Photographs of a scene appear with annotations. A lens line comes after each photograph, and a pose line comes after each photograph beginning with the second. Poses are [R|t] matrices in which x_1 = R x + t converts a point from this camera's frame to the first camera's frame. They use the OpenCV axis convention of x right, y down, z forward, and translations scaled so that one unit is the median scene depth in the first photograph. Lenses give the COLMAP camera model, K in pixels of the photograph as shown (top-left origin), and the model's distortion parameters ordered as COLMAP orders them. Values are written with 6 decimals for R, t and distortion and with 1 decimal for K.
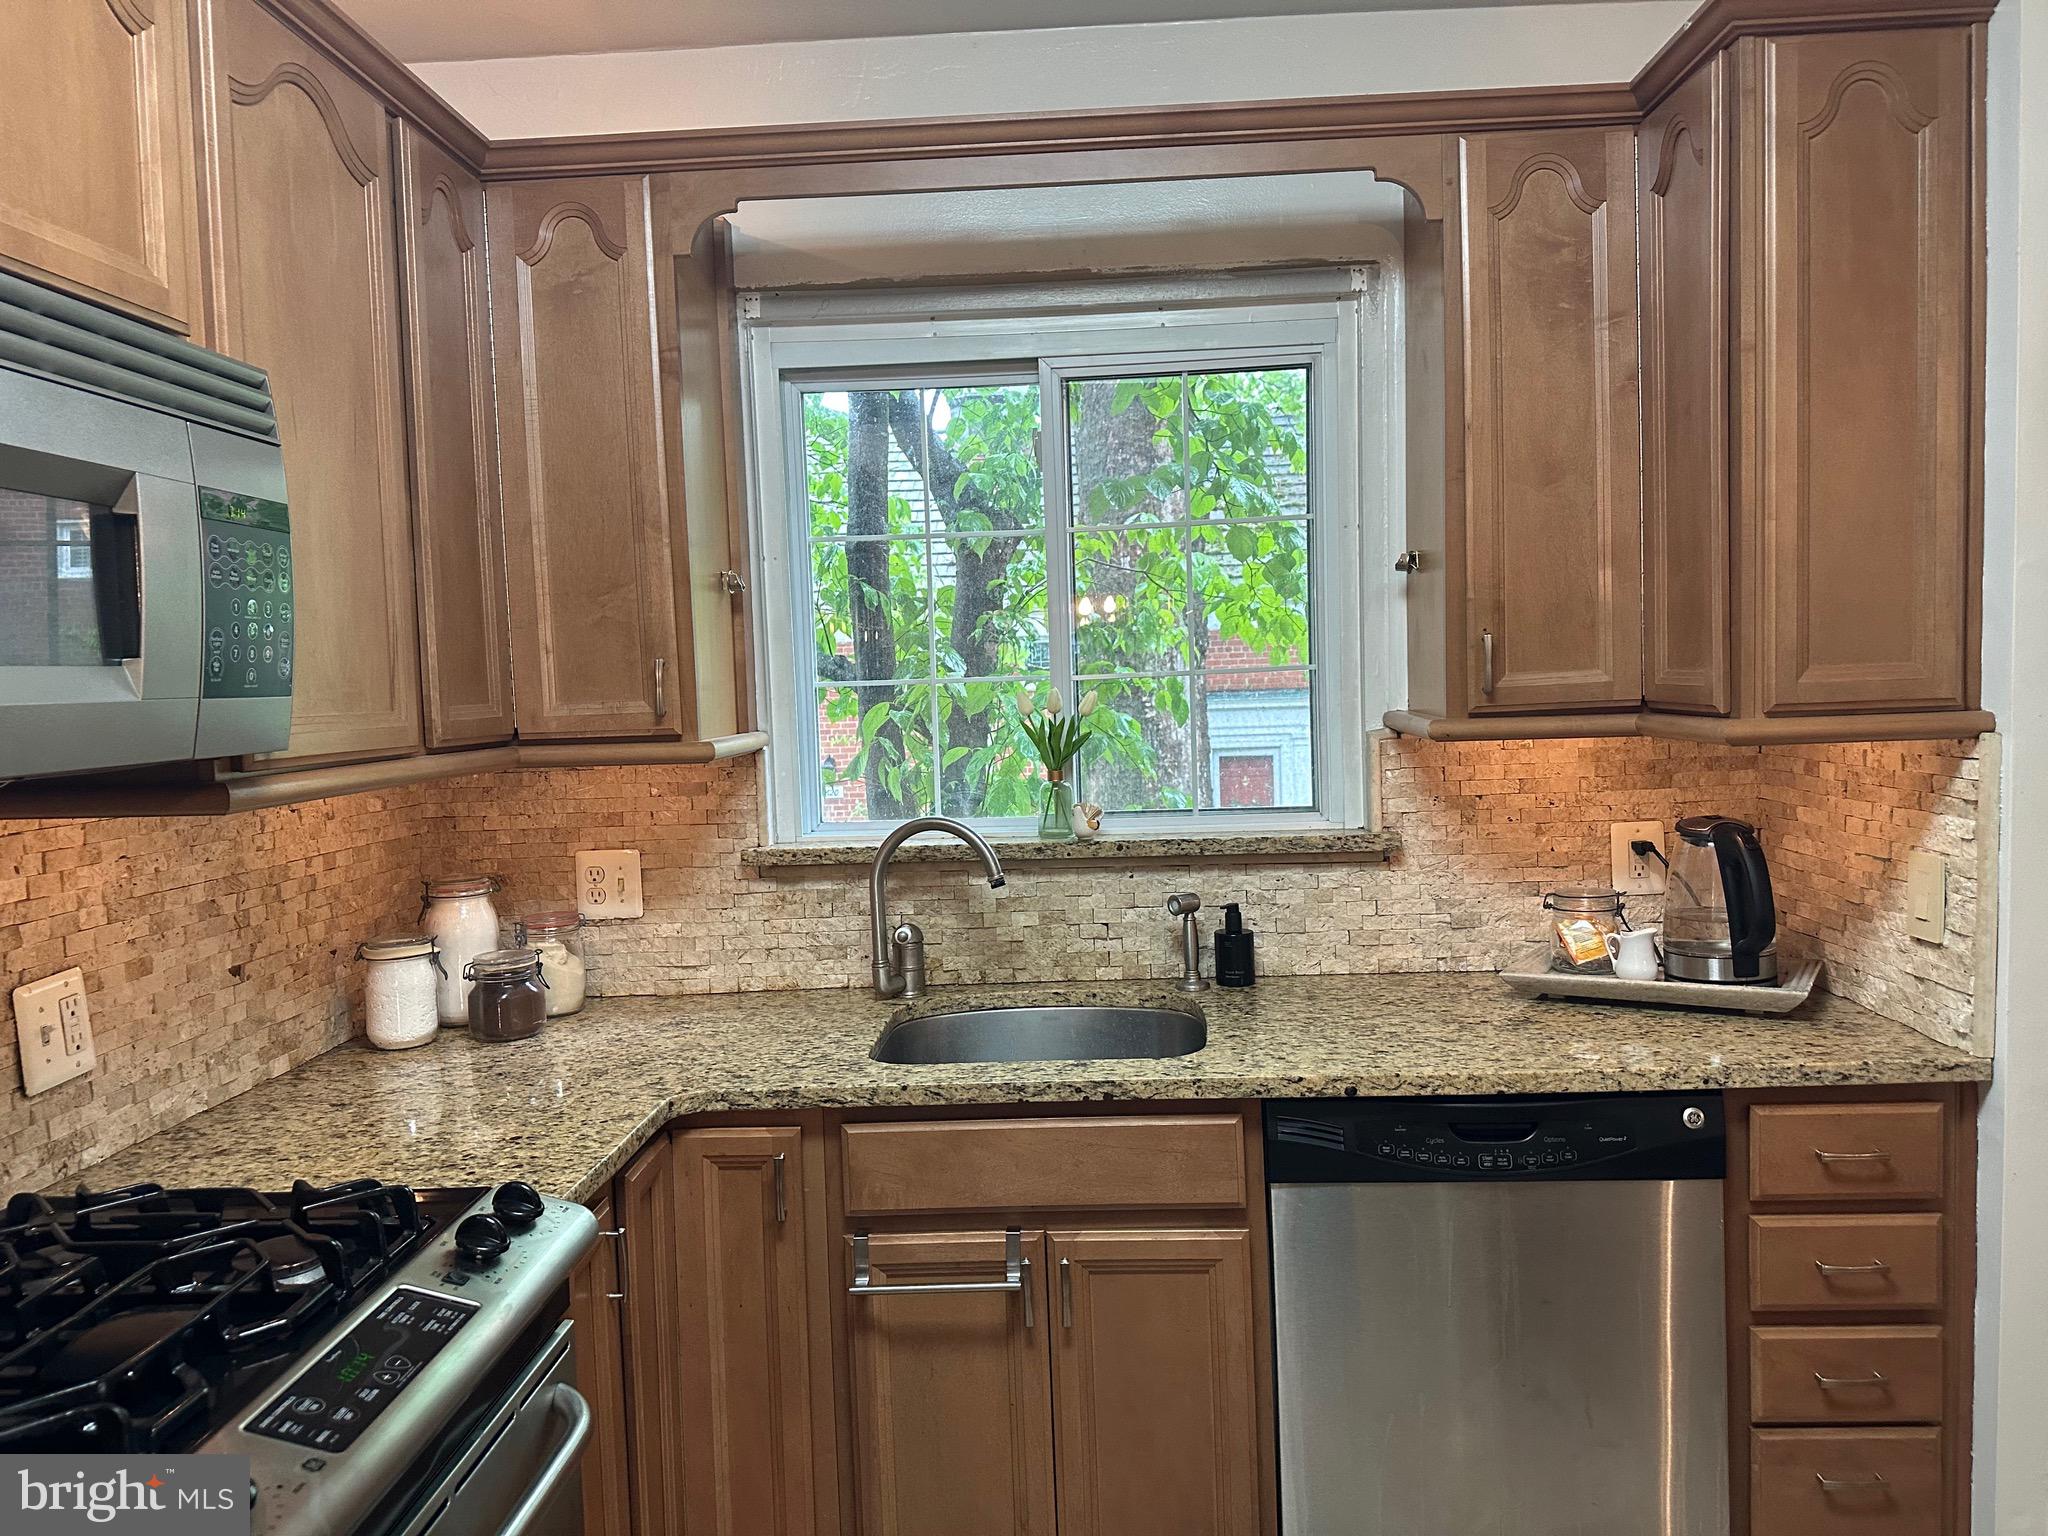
lens RADIAL K [[1440.0, 0, 1020.7], [0, 1440.0, 774.9], [0, 0, 1]] dist [0.093349, -0.137354]
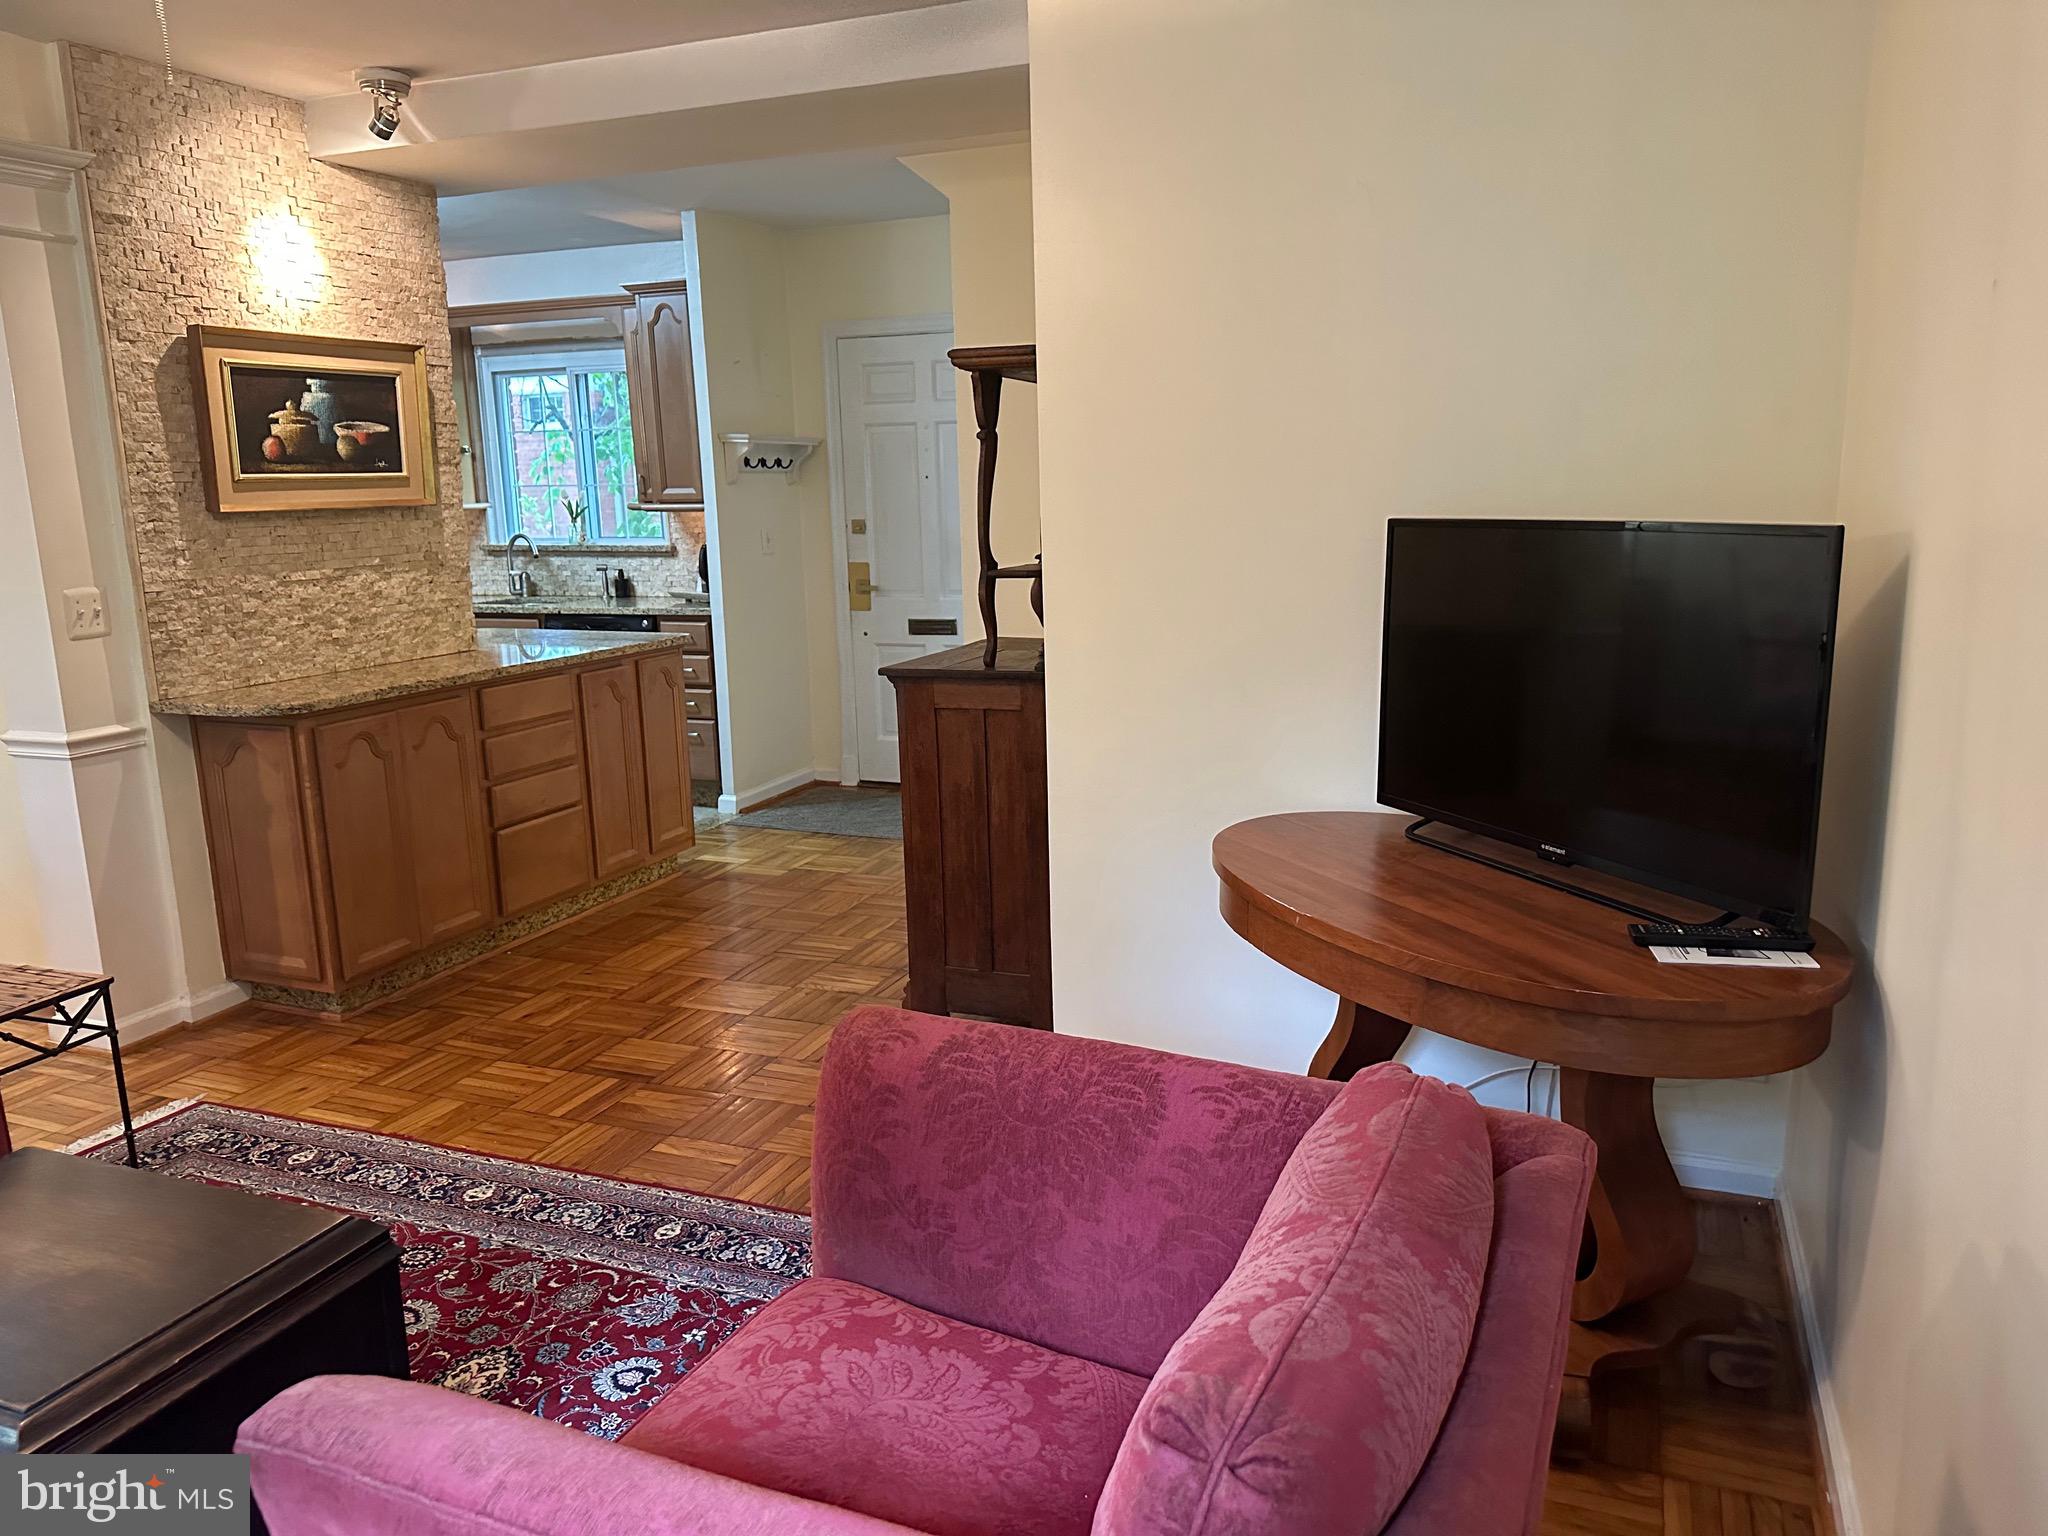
lens RADIAL K [[1436.6, 0, 1029.9], [0, 1436.6, 761.4], [0, 0, 1]] dist [-0.005347, -0.003755]
pose [[0.943745, 0.077813, -0.321389, 2.170156], [-0.032961, 0.989215, 0.142715, 0.042241], [0.329028, -0.124094, 0.936131, -1.655226]]
